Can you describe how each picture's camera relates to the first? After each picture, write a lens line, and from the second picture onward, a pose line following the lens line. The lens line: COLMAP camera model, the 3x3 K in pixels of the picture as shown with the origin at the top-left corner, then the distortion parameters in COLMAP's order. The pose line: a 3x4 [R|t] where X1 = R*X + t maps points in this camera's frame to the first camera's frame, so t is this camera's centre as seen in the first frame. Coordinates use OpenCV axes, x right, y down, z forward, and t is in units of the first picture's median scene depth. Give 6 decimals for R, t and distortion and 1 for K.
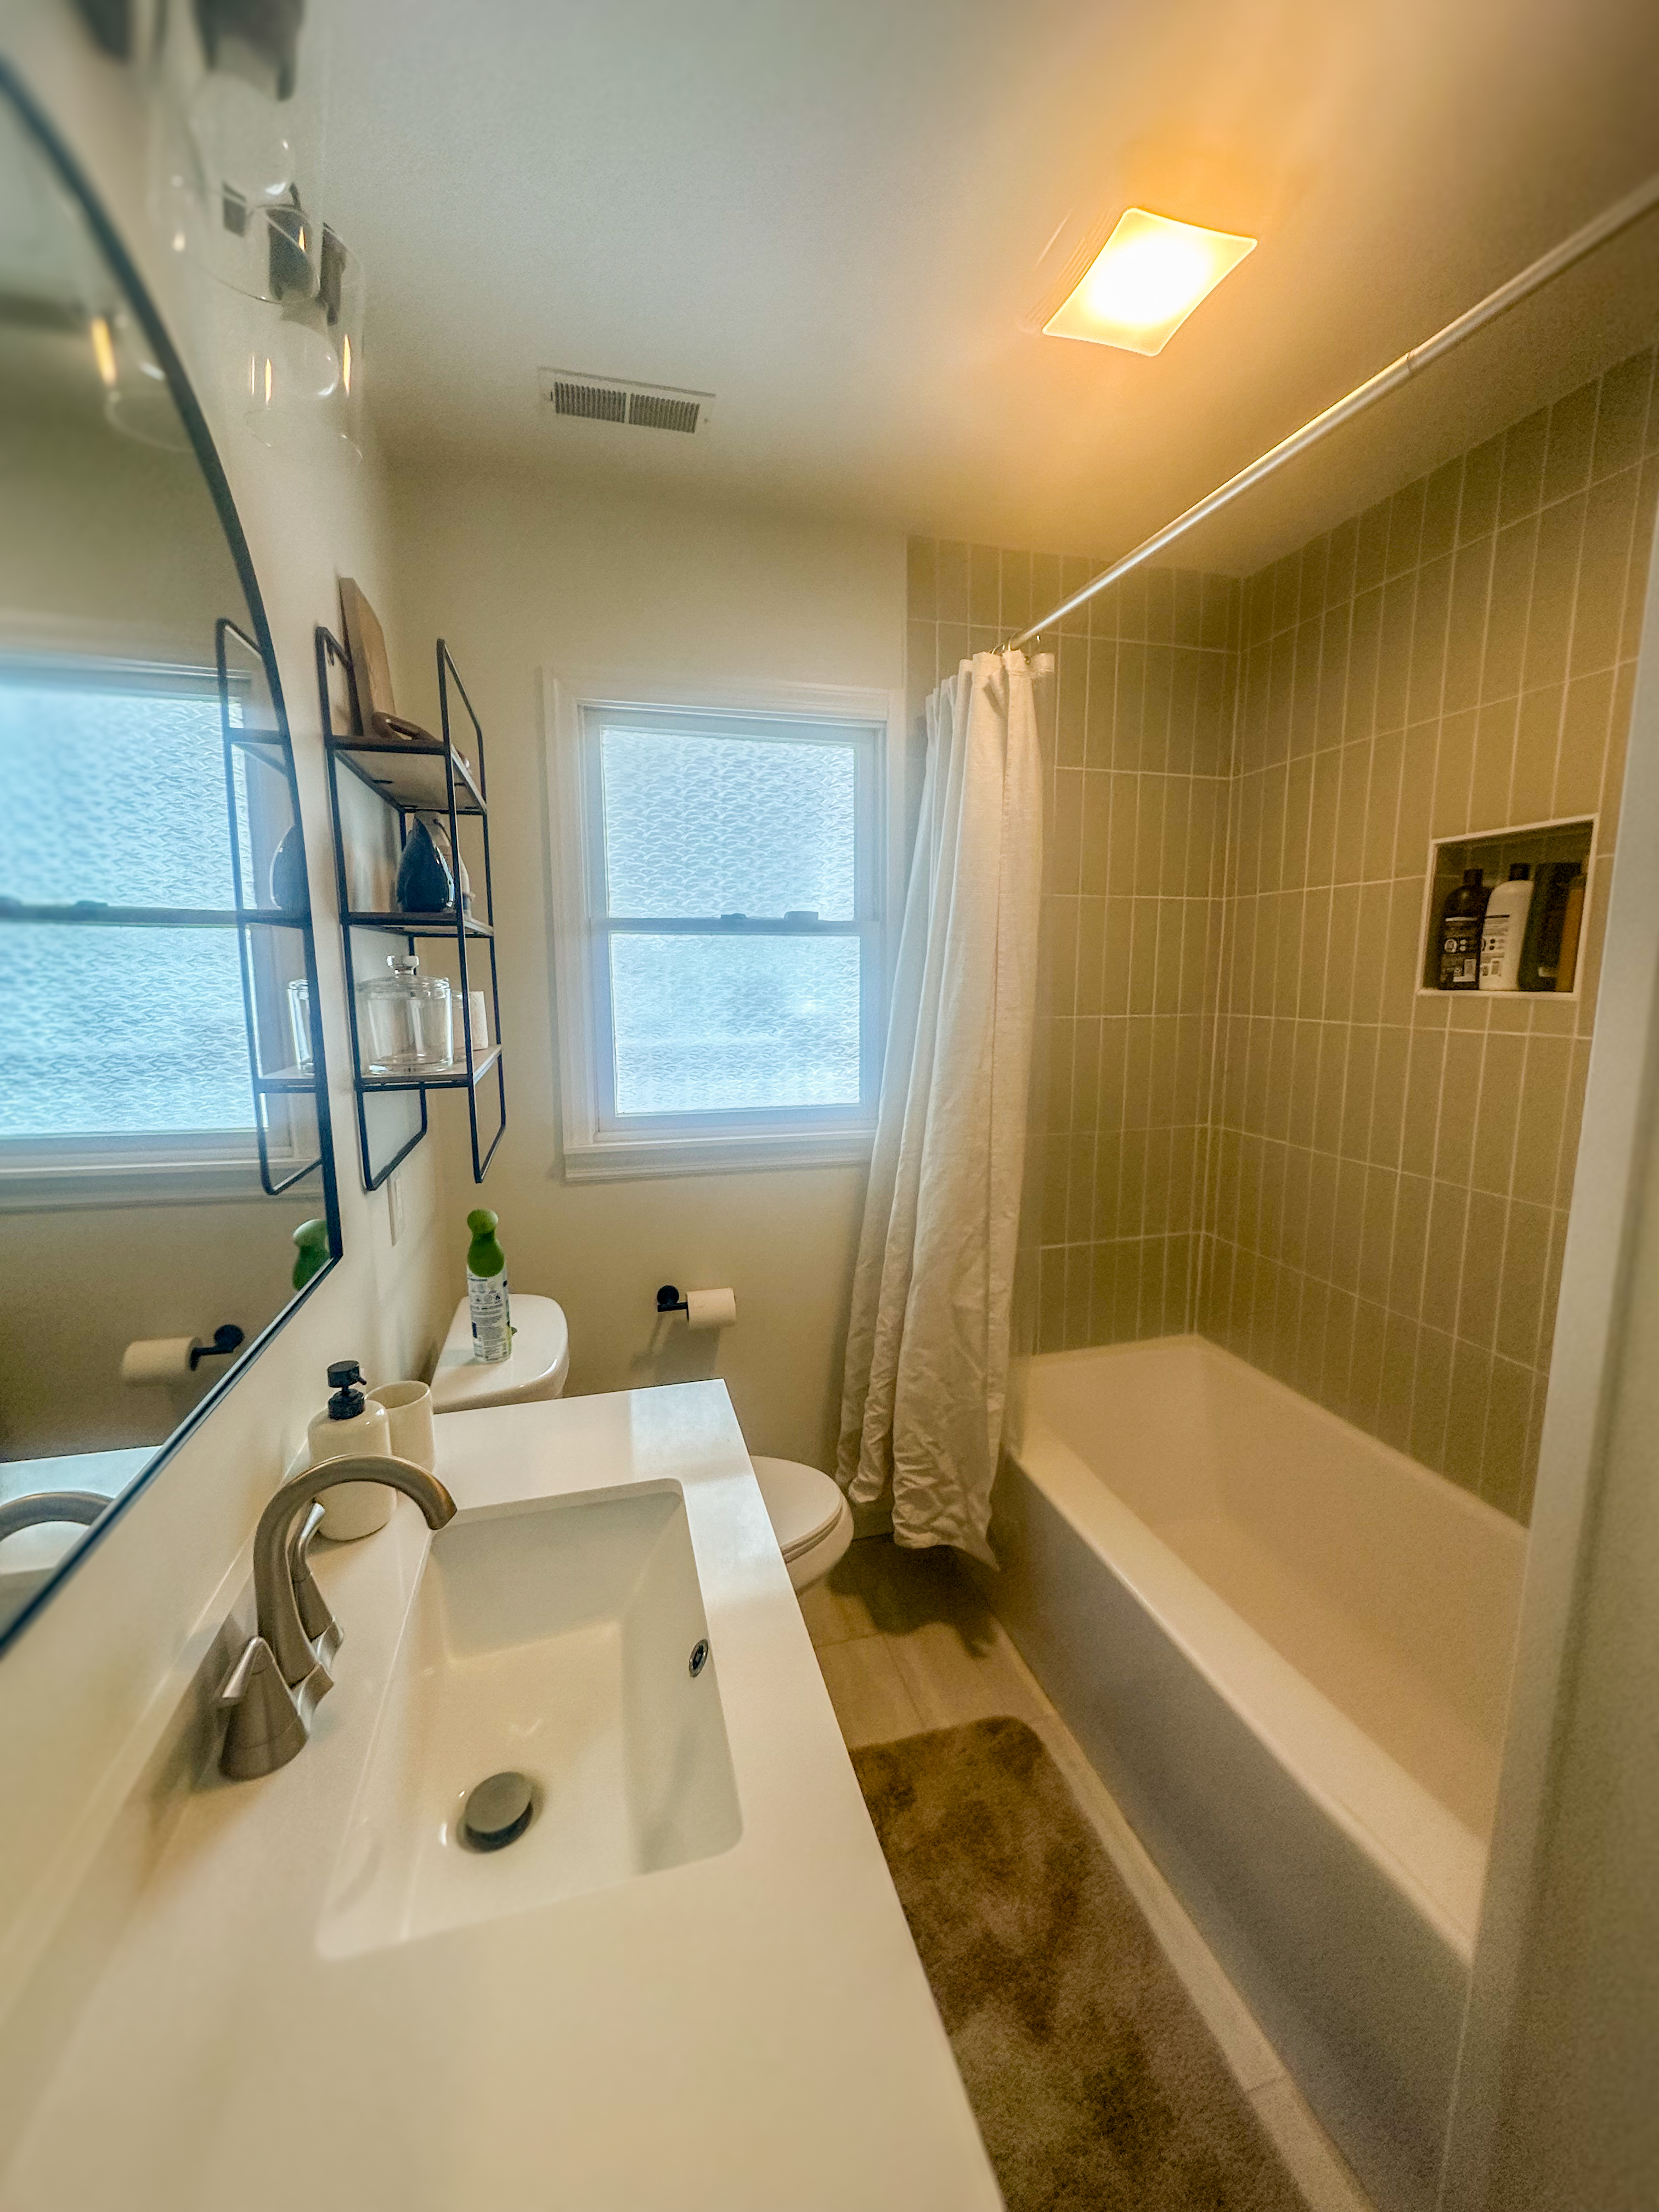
lens RADIAL K [[904.4, 0, 864.4], [0, 904.4, 1113.2], [0, 0, 1]] dist [-0.001945, -0.000220]
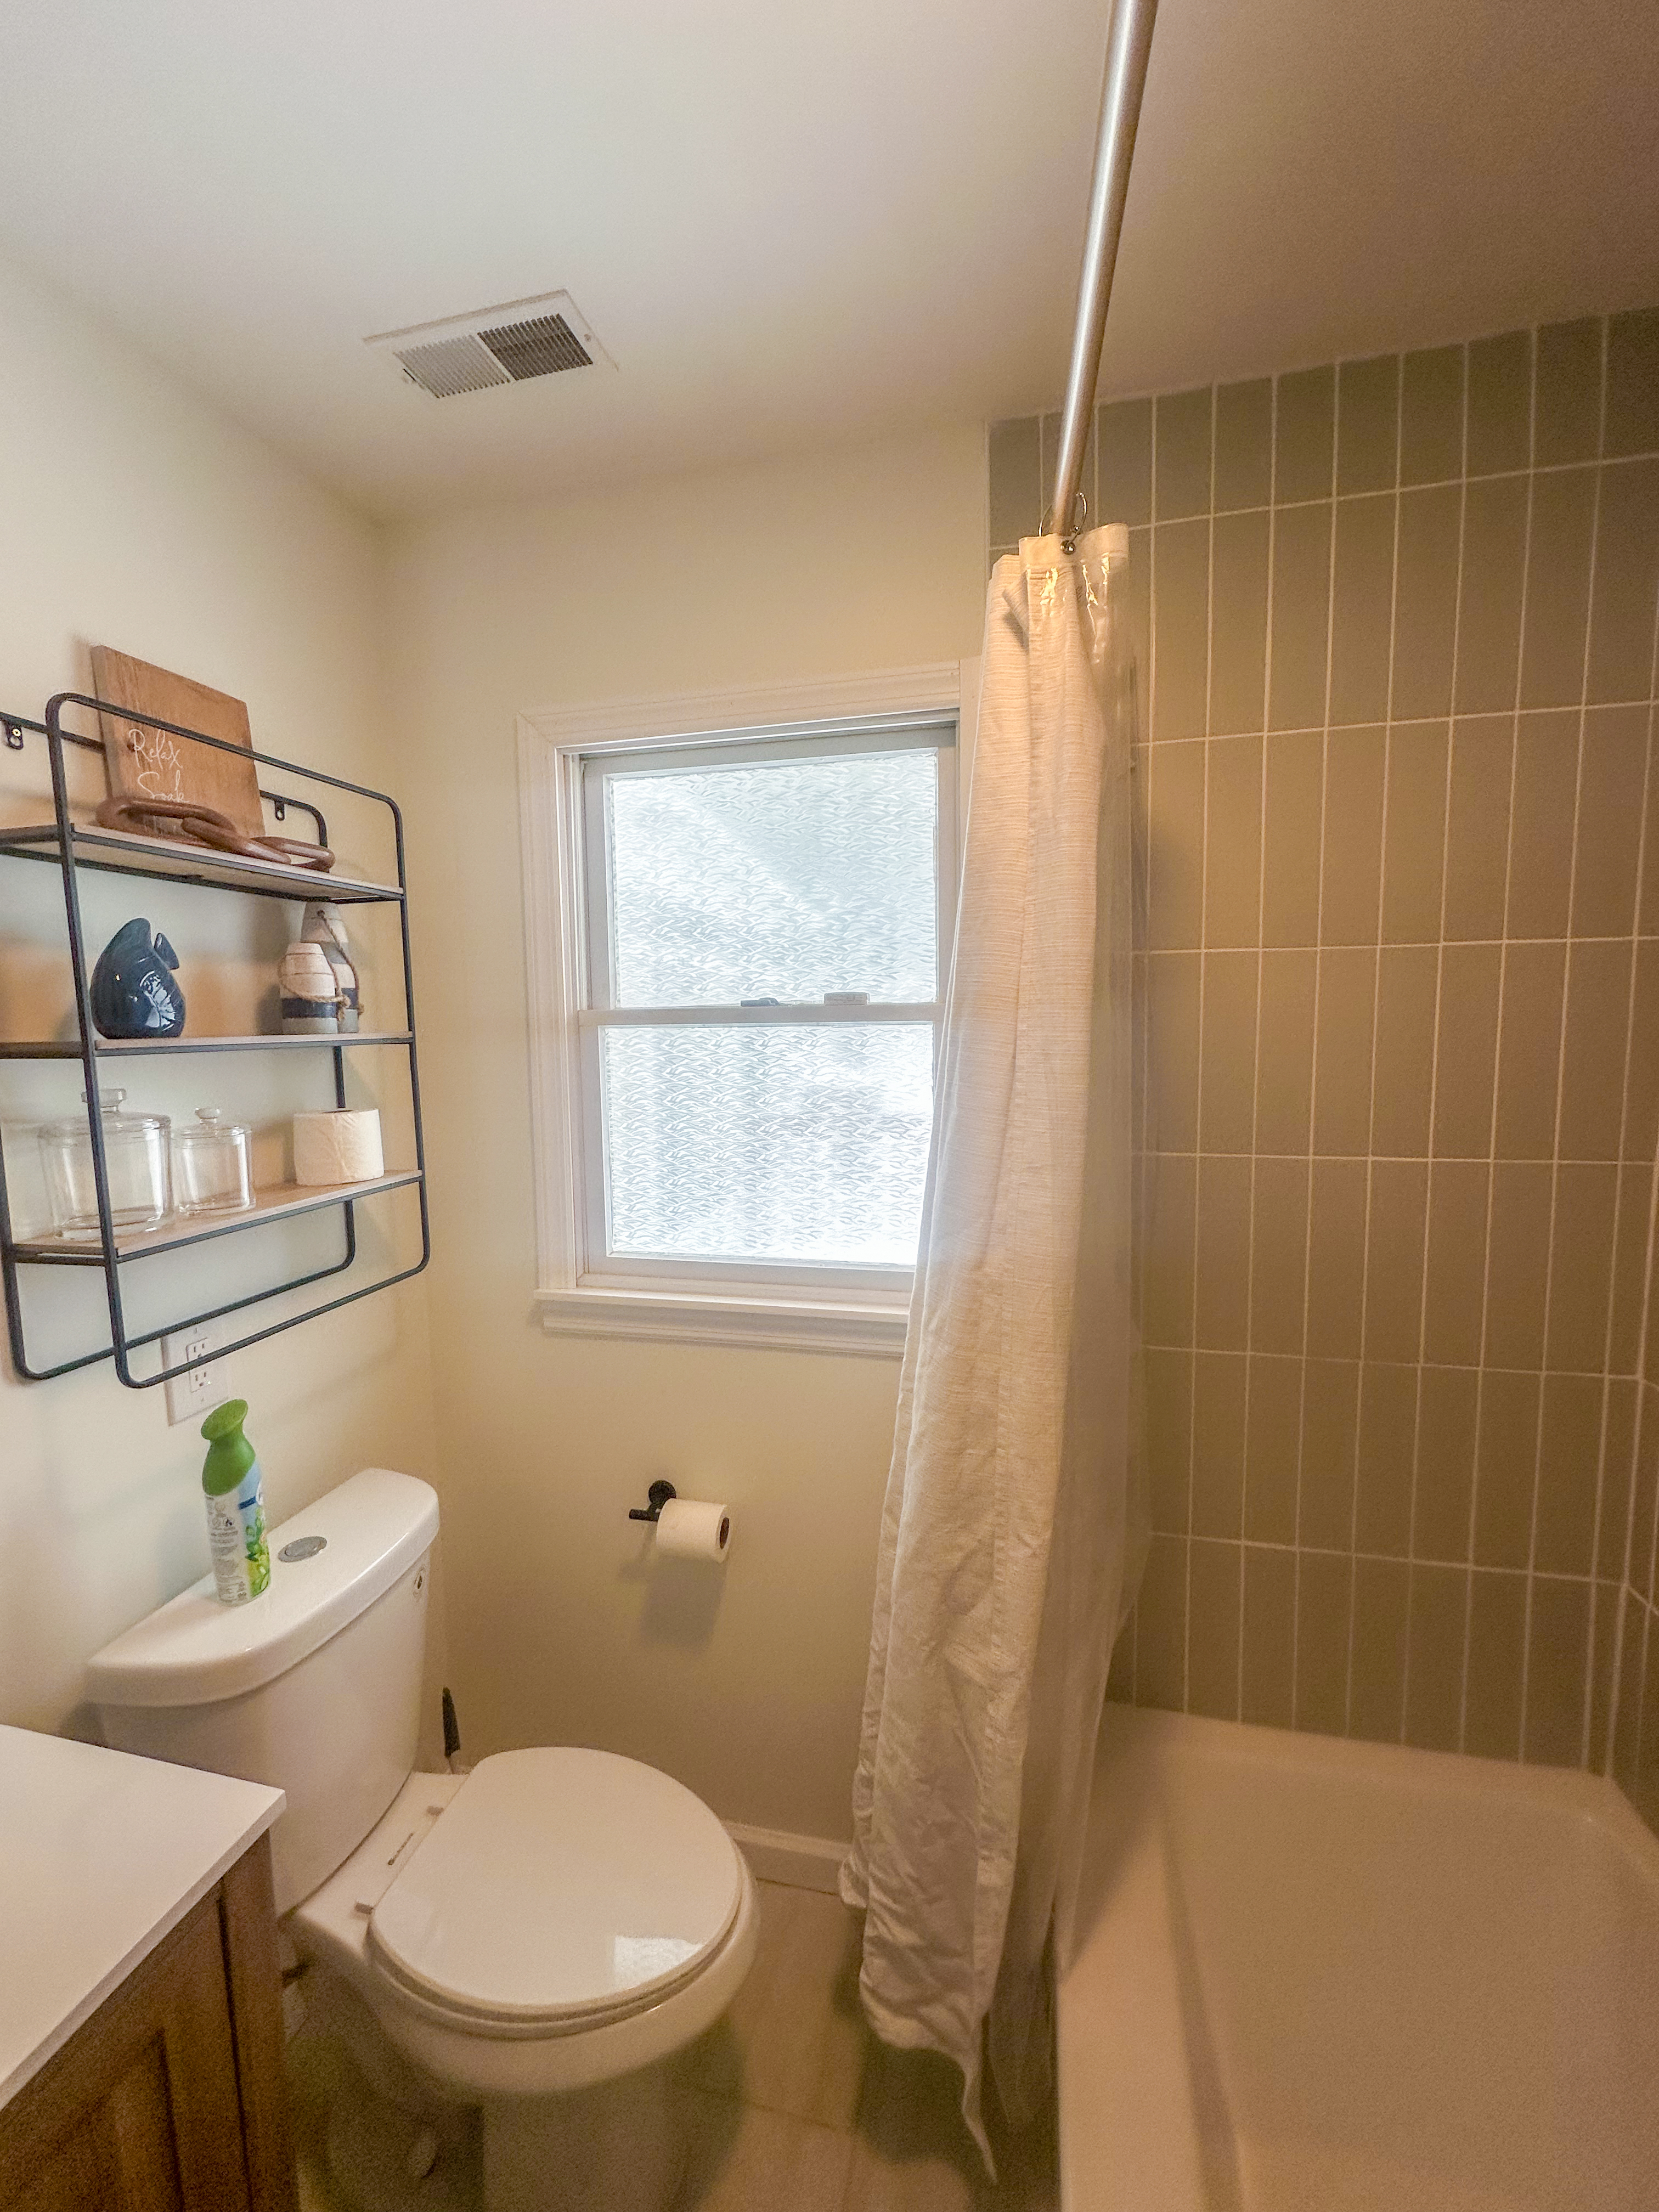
lens RADIAL K [[909.2, 0, 829.5], [0, 909.2, 1106.0], [0, 0, 1]] dist [-0.001234, -0.000333]
pose [[0.864393, 0.036500, -0.501491, 0.304360], [-0.065819, 0.996994, -0.040885, -0.112867], [0.498491, 0.068349, 0.864196, 0.414921]]
